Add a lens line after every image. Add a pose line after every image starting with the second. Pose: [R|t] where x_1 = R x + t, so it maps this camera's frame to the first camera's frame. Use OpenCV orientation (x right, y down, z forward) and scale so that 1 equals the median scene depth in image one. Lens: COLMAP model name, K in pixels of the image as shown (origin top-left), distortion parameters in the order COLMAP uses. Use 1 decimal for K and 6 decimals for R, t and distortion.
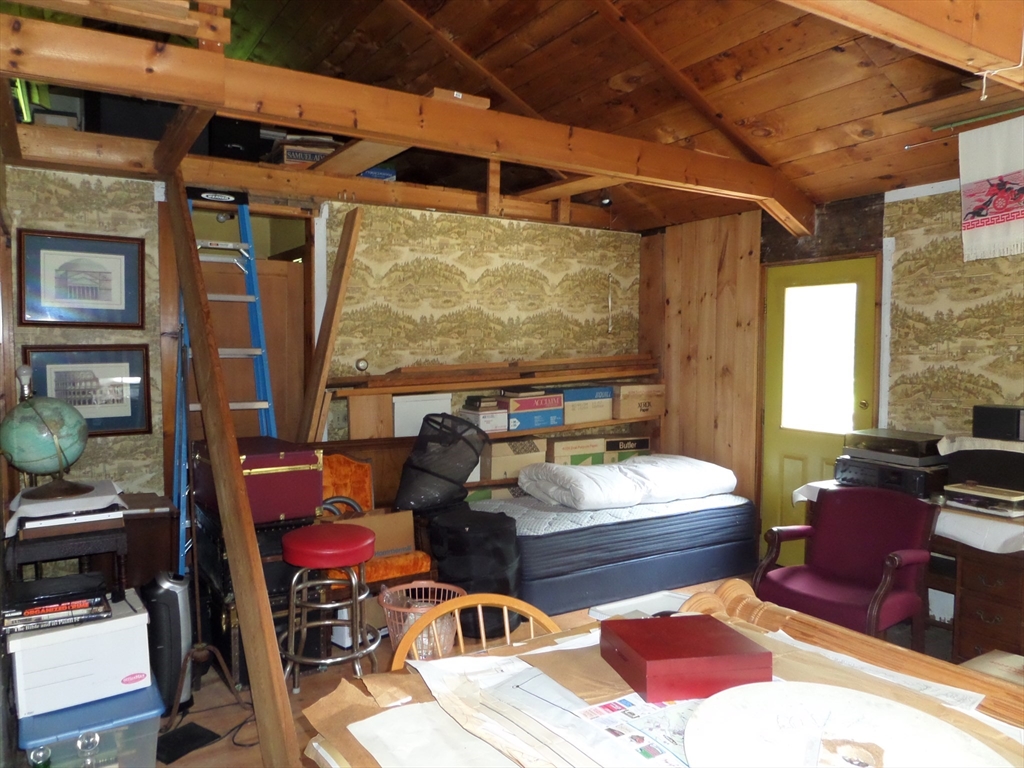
lens RADIAL K [[750.1, 0, 508.9], [0, 750.1, 388.1], [0, 0, 1]] dist [-0.010653, -0.006509]
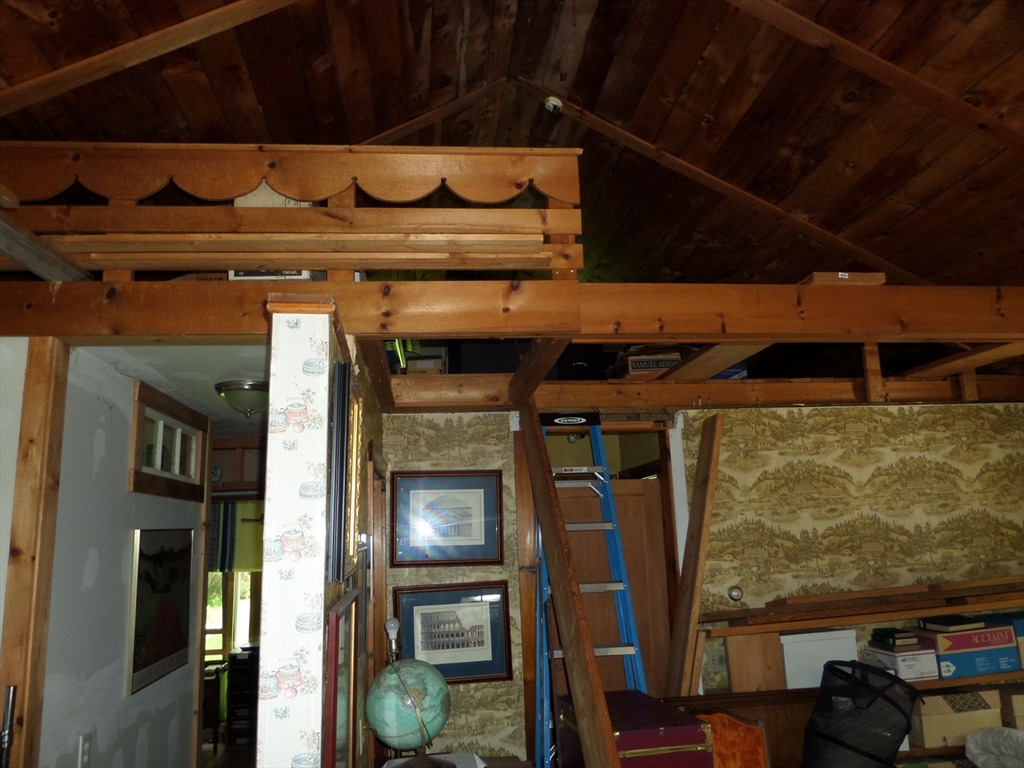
lens RADIAL K [[750.1, 0, 508.9], [0, 750.1, 388.1], [0, 0, 1]] dist [-0.010653, -0.006509]
pose [[0.904253, -0.123897, -0.408627, -0.058110], [0.018405, 0.967398, -0.252590, -0.050911], [0.426600, 0.220884, 0.877053, 0.107089]]
